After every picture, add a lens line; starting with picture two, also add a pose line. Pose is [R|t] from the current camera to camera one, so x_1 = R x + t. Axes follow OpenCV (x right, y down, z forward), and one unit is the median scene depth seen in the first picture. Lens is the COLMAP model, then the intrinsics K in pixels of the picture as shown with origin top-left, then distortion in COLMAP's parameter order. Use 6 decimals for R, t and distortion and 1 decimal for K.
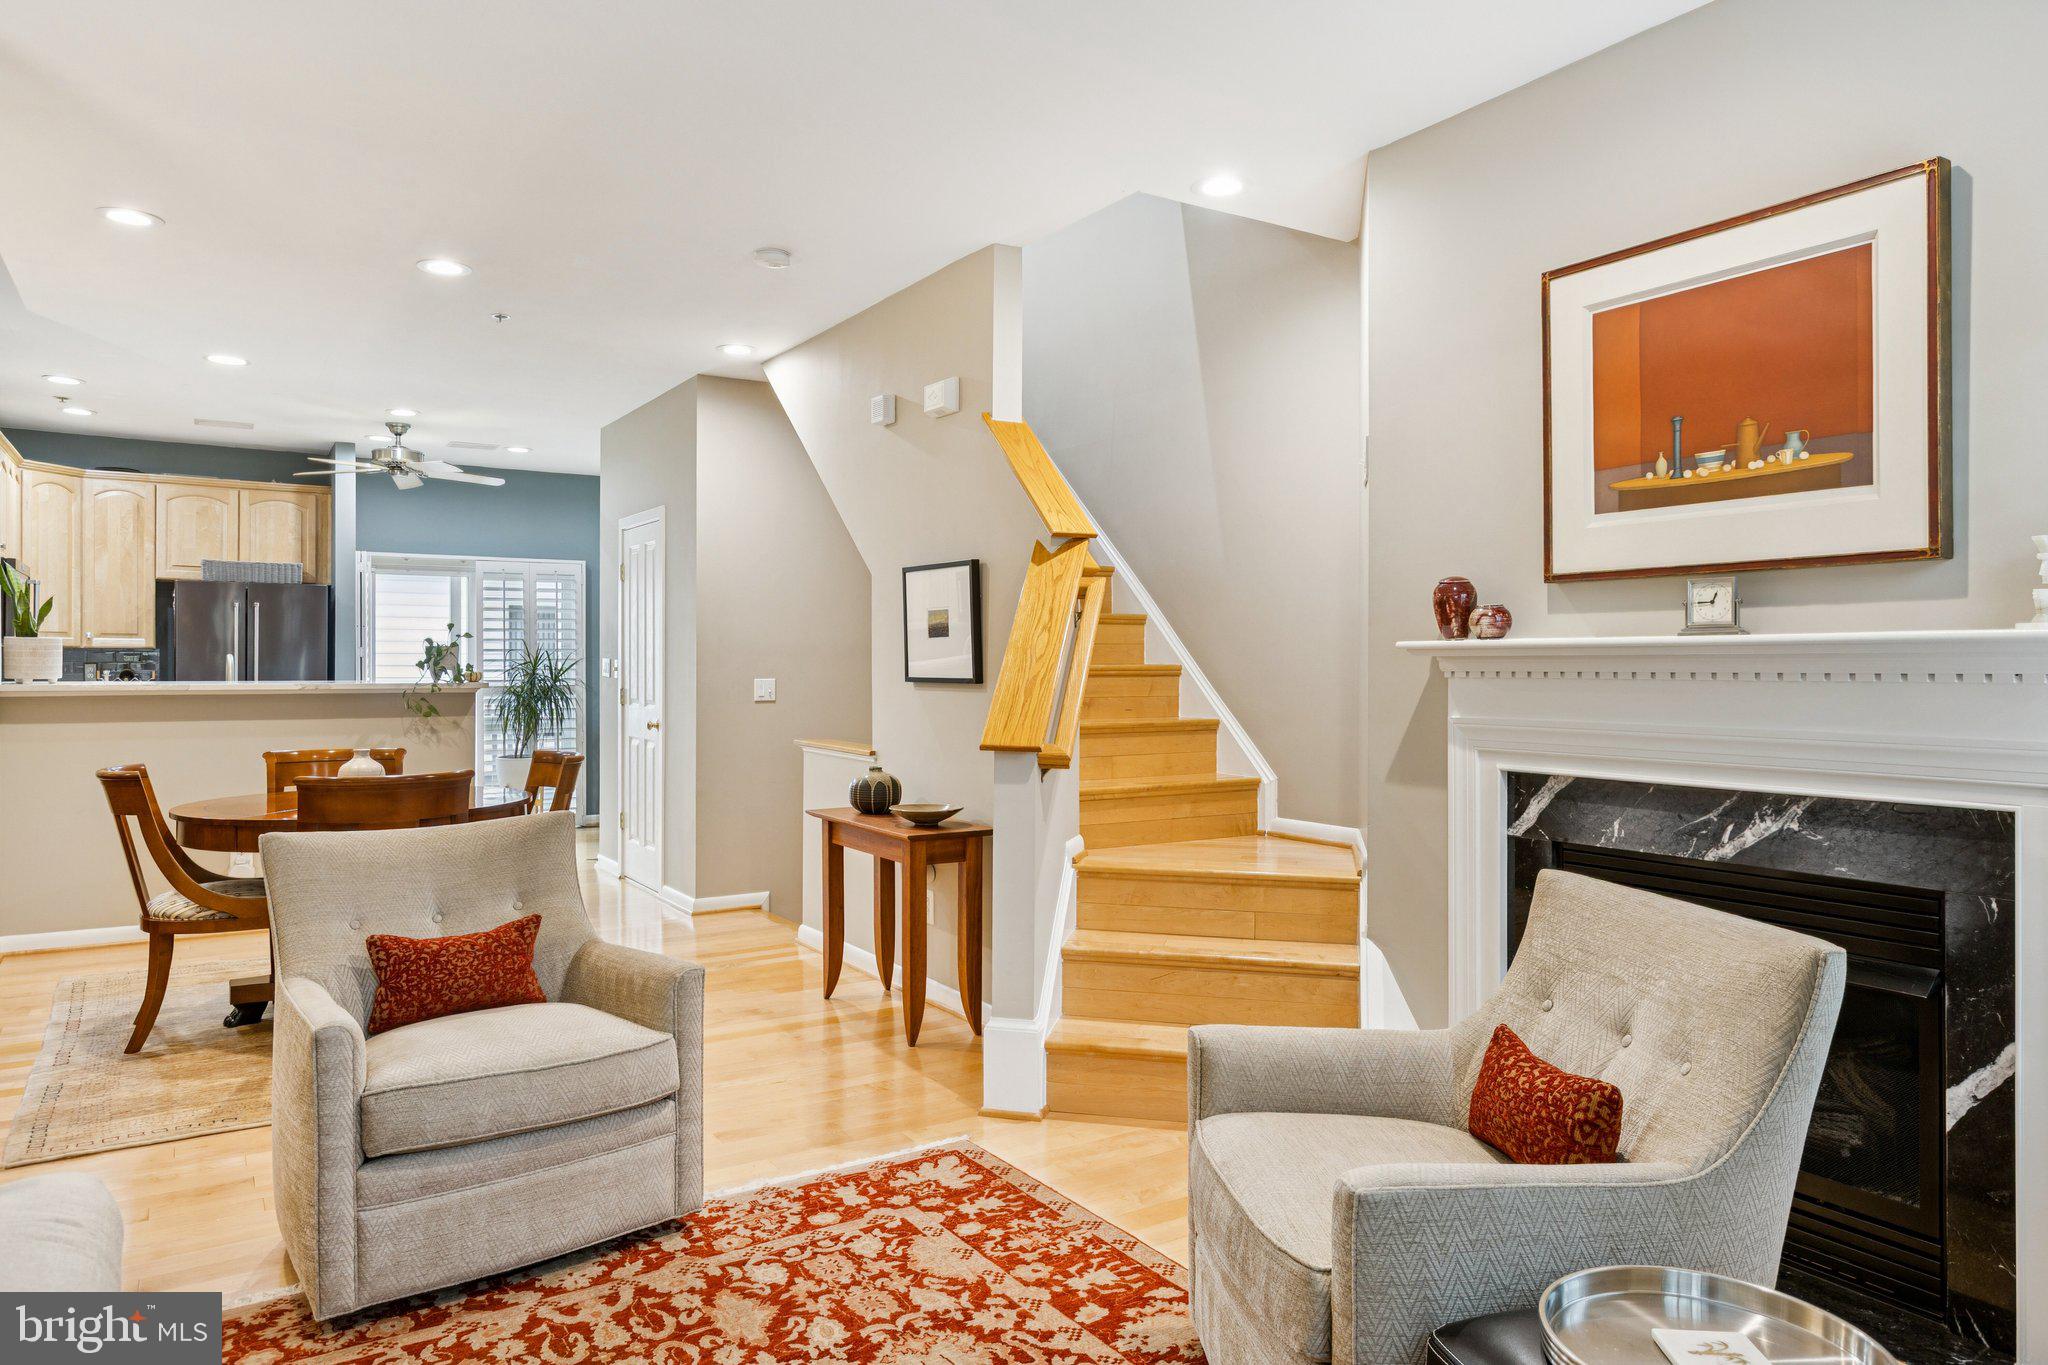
lens RADIAL K [[1308.9, 0, 1024.4], [0, 1308.9, 681.0], [0, 0, 1]] dist [-0.007901, 0.011762]
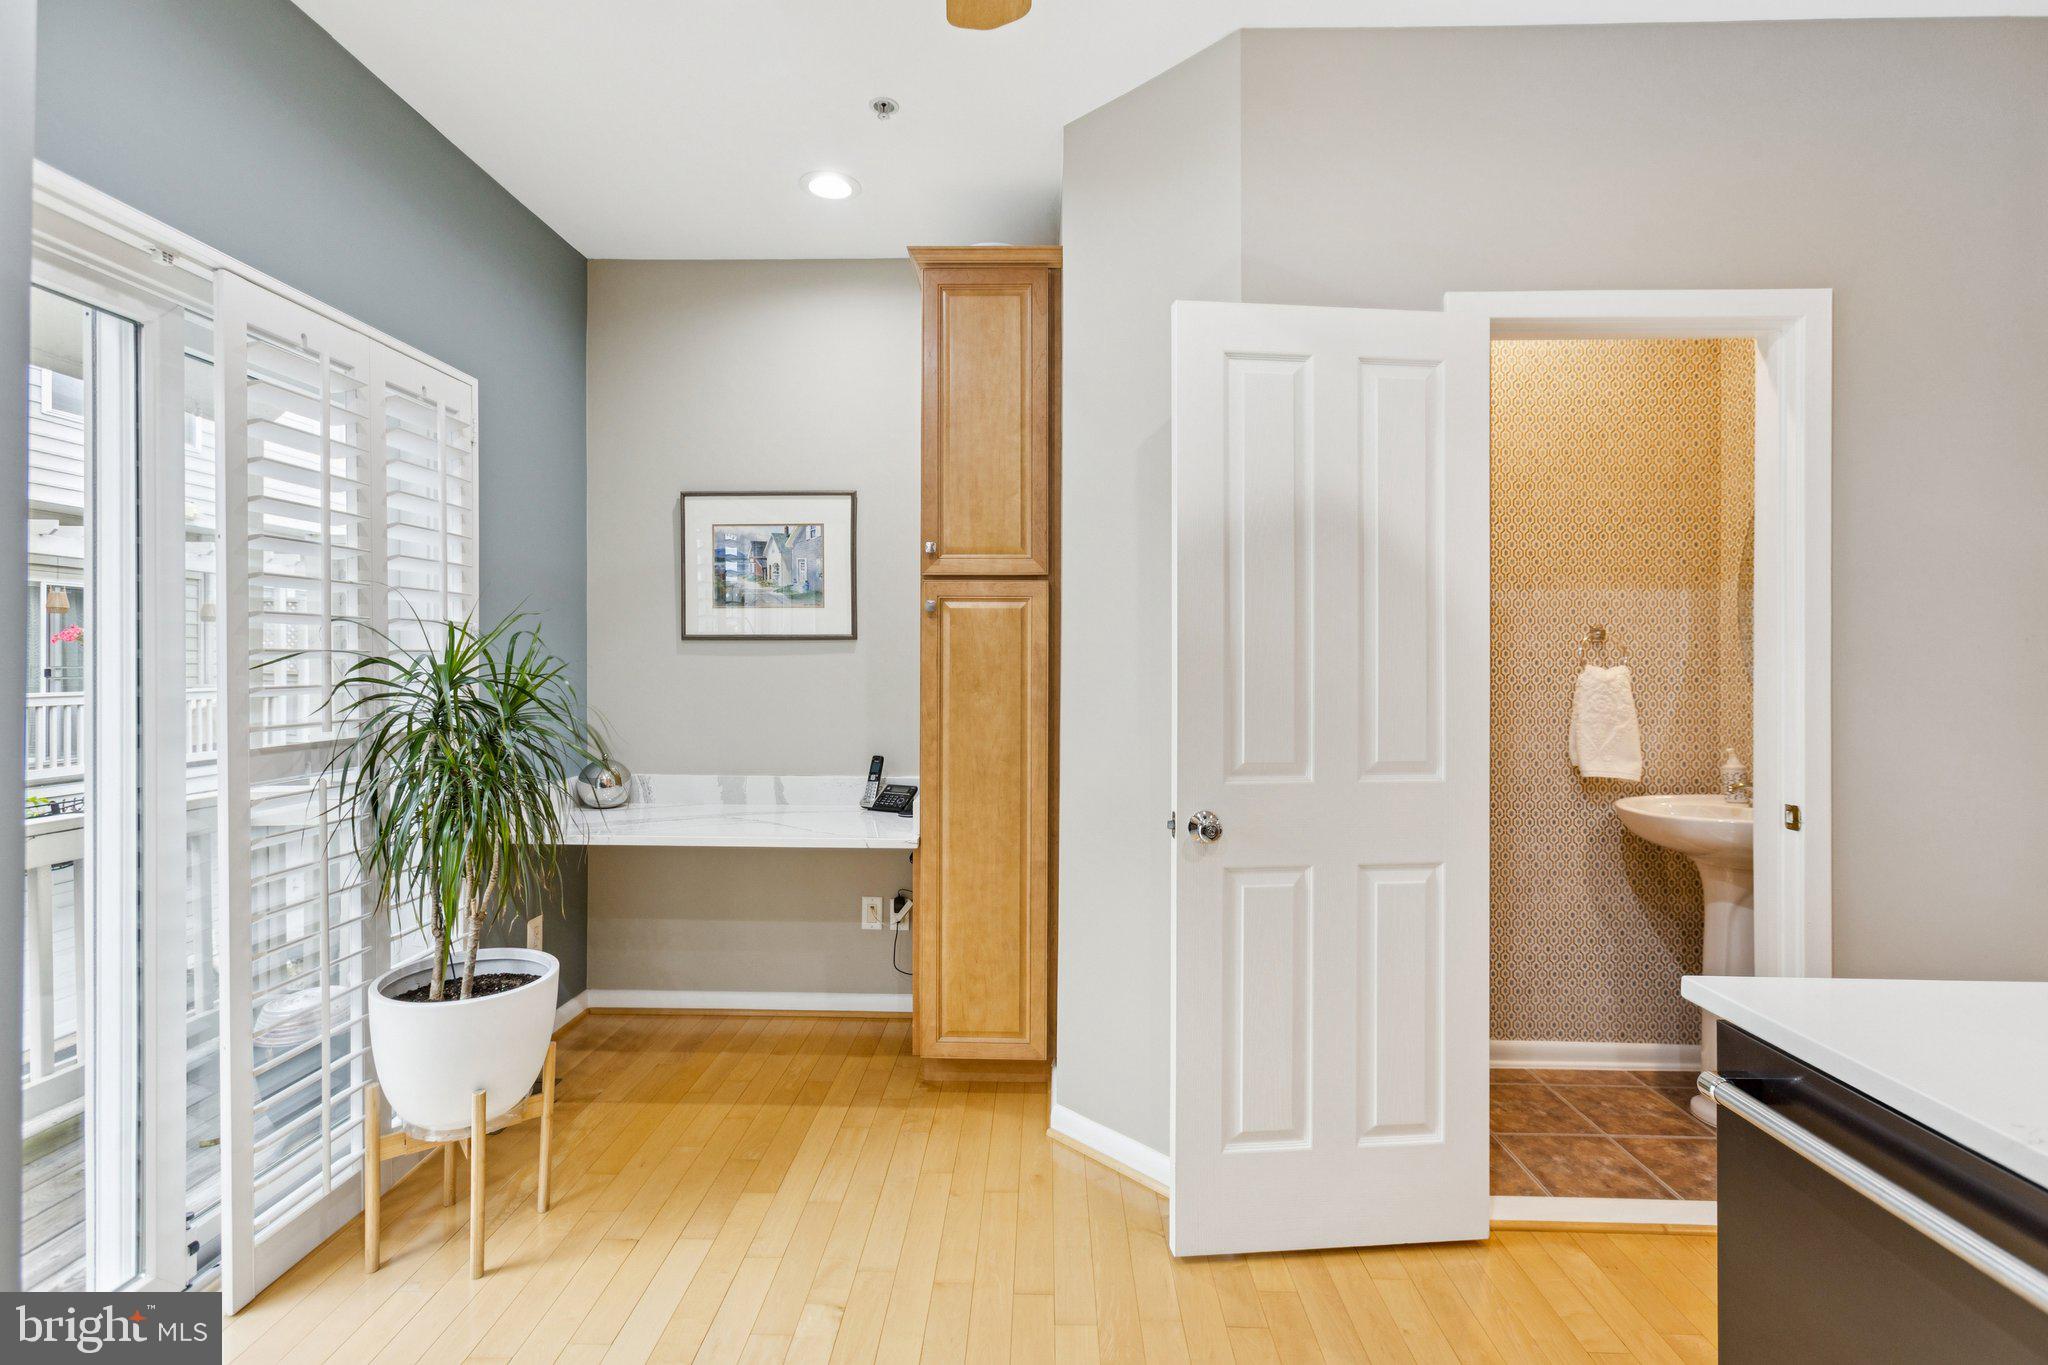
lens RADIAL K [[925.0, 0, 1037.6], [0, 925.0, 658.3], [0, 0, 1]] dist [-0.009949, 0.008380]
pose [[0.558329, 0.005870, 0.829599, -0.895764], [0.009282, 0.999868, -0.013322, -0.019834], [-0.829568, 0.015139, 0.558201, 1.417455]]
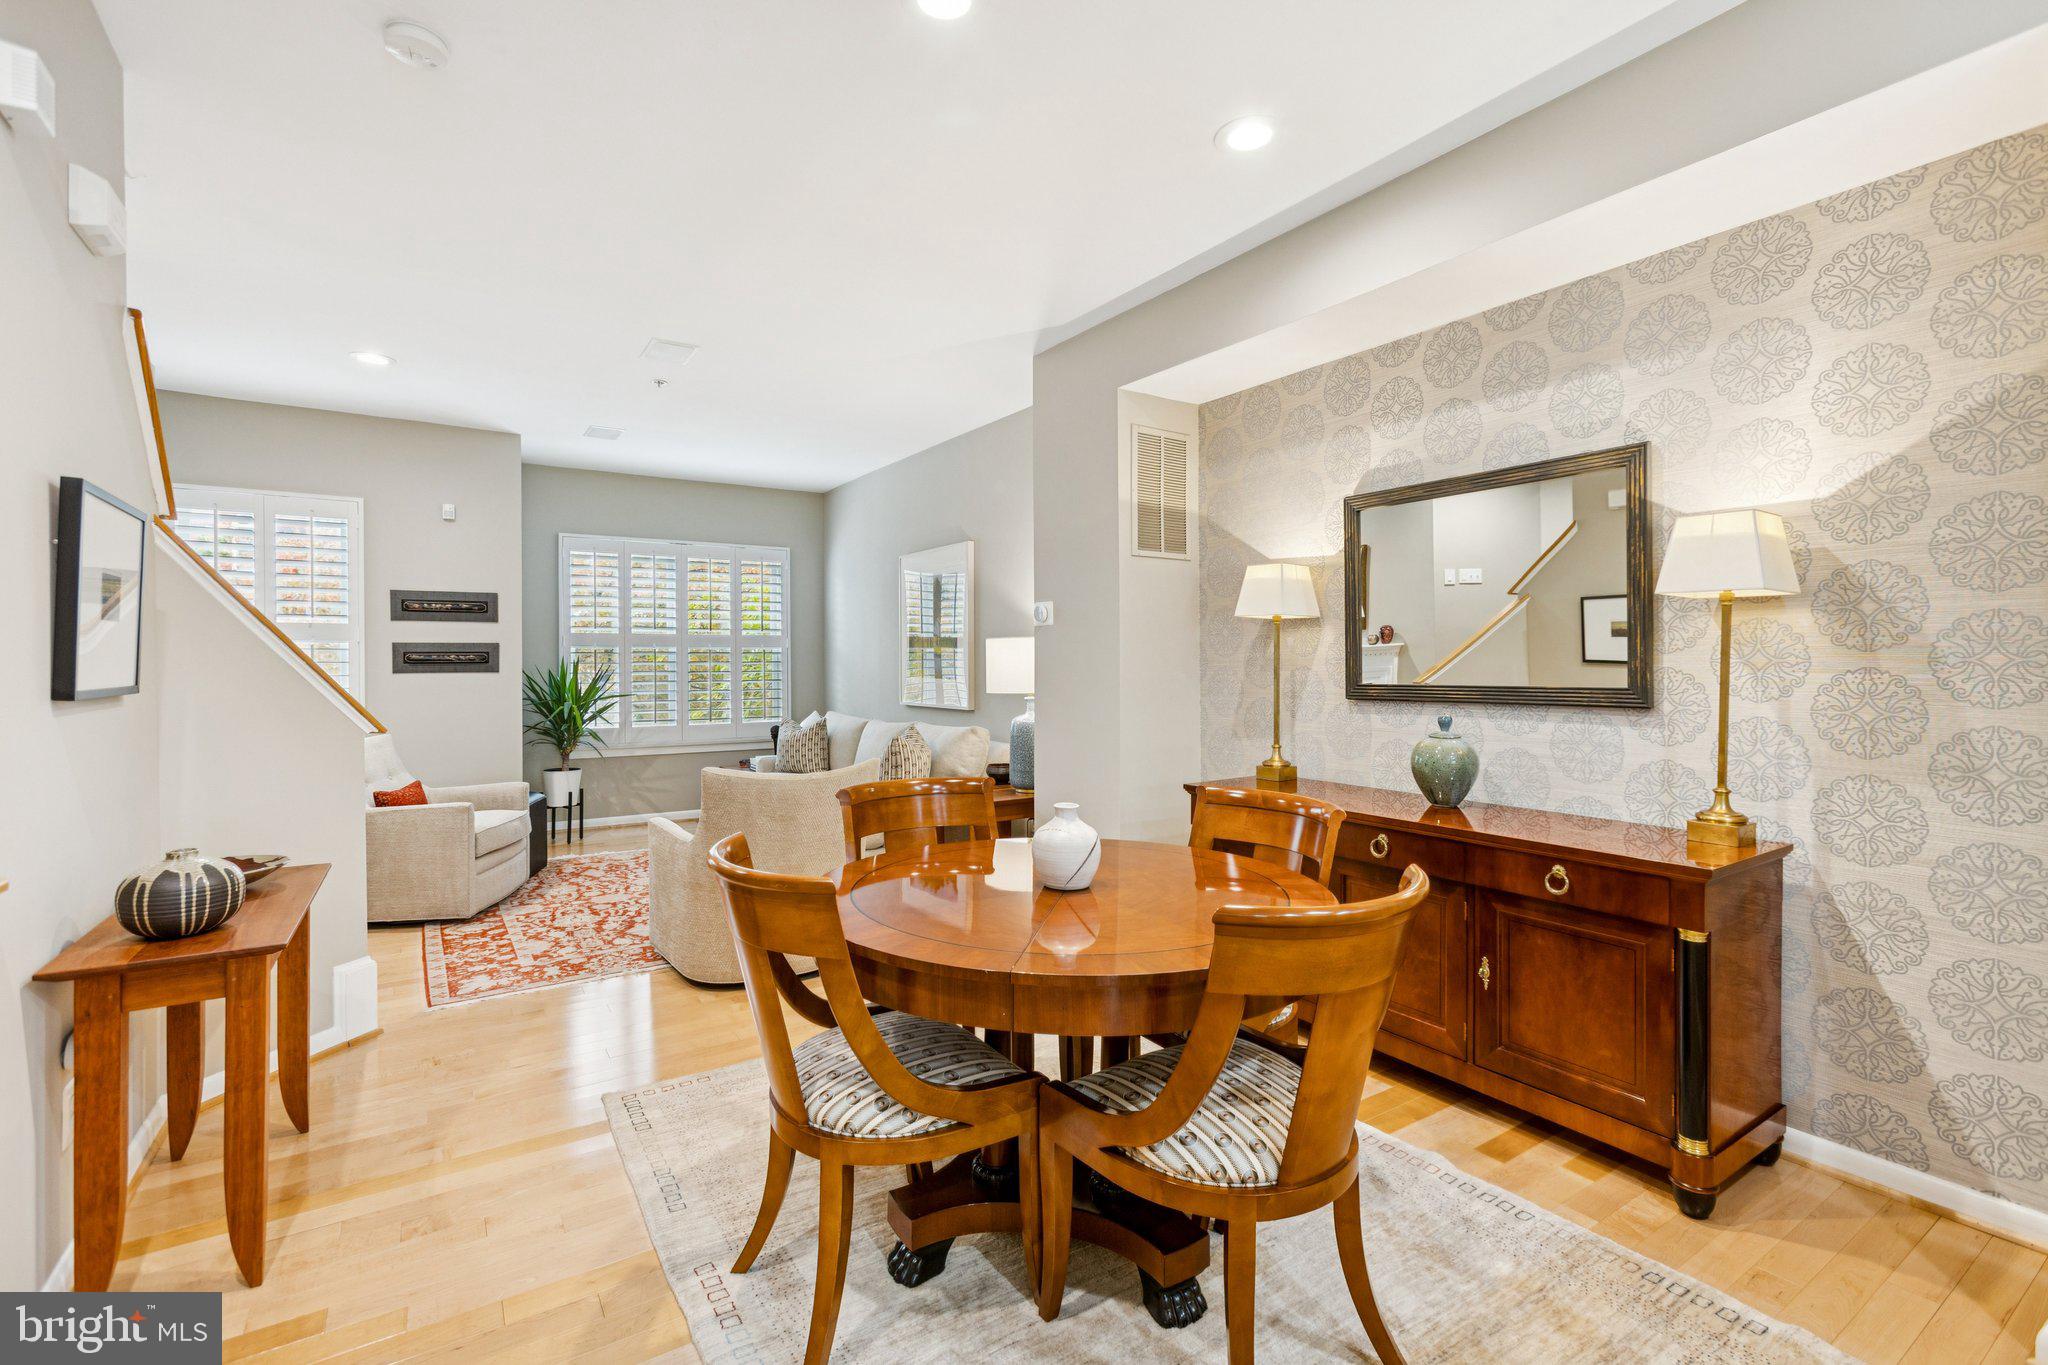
lens RADIAL K [[925.0, 0, 1004.0], [0, 925.0, 674.6], [0, 0, 1]] dist [-0.009949, 0.008380]
pose [[-0.999964, -0.005222, 0.006663, -0.443996], [-0.005060, 0.999695, 0.024177, -0.017410], [-0.006787, 0.024142, -0.999685, 1.331983]]
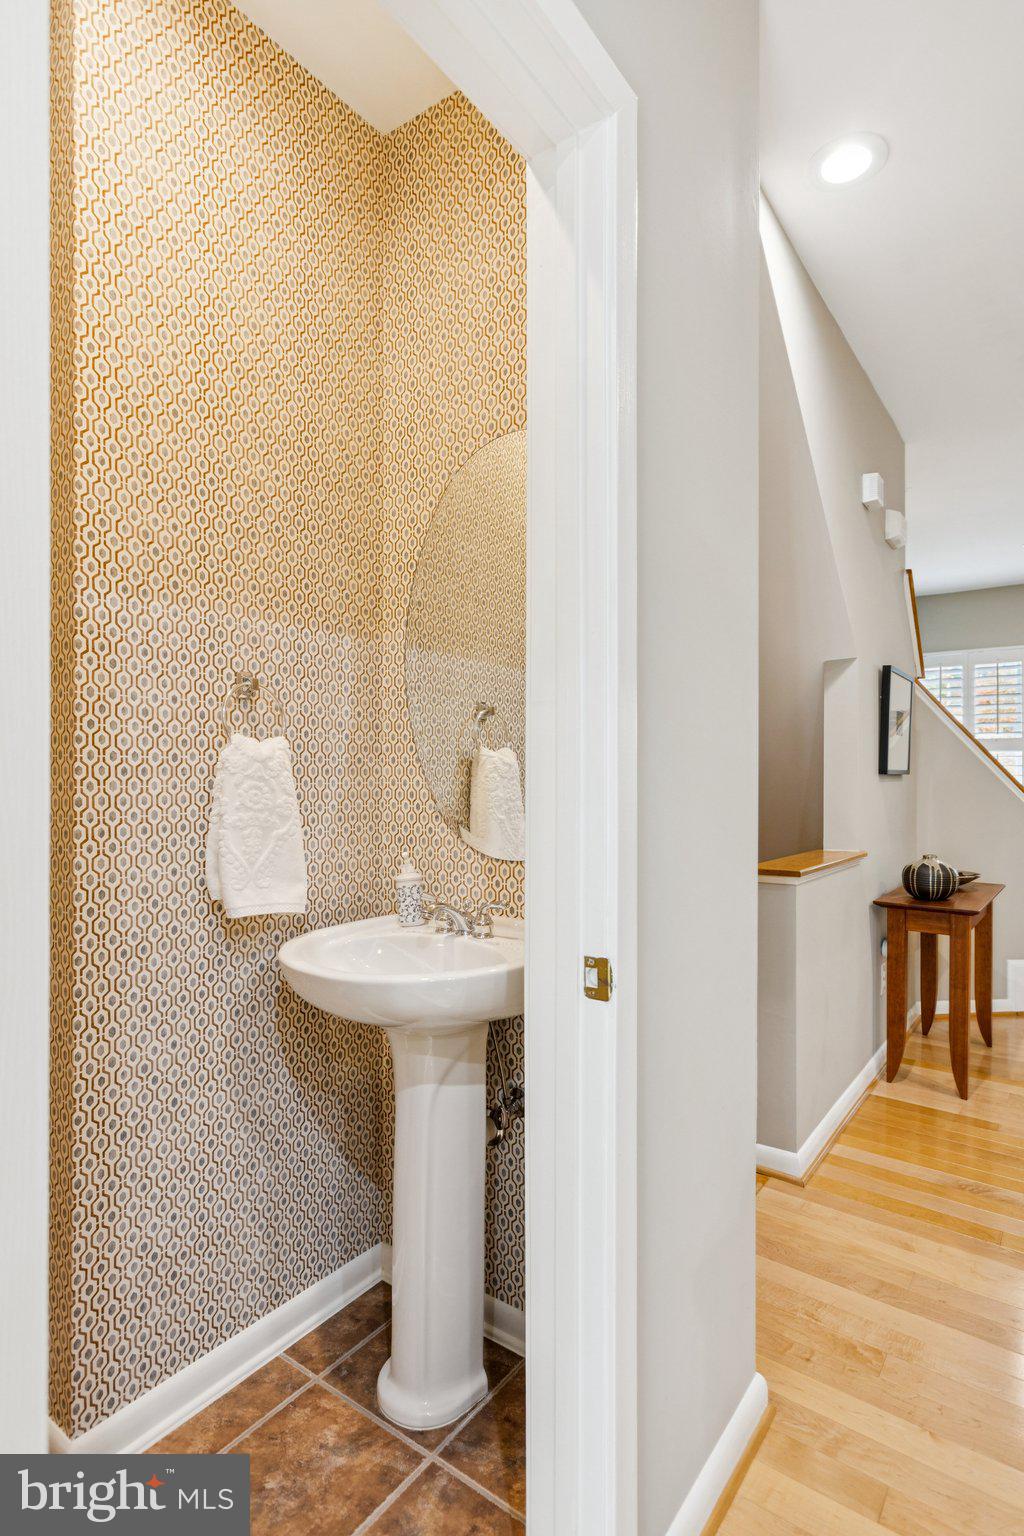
lens RADIAL K [[782.8, 0, 511.4], [0, 782.8, 773.4], [0, 0, 1]] dist [-0.006781, 0.001987]
pose [[-0.352402, -0.001317, 0.935848, -0.545949], [0.010759, 0.999927, 0.005459, -0.005422], [-0.935787, 0.011993, -0.352362, 1.460323]]
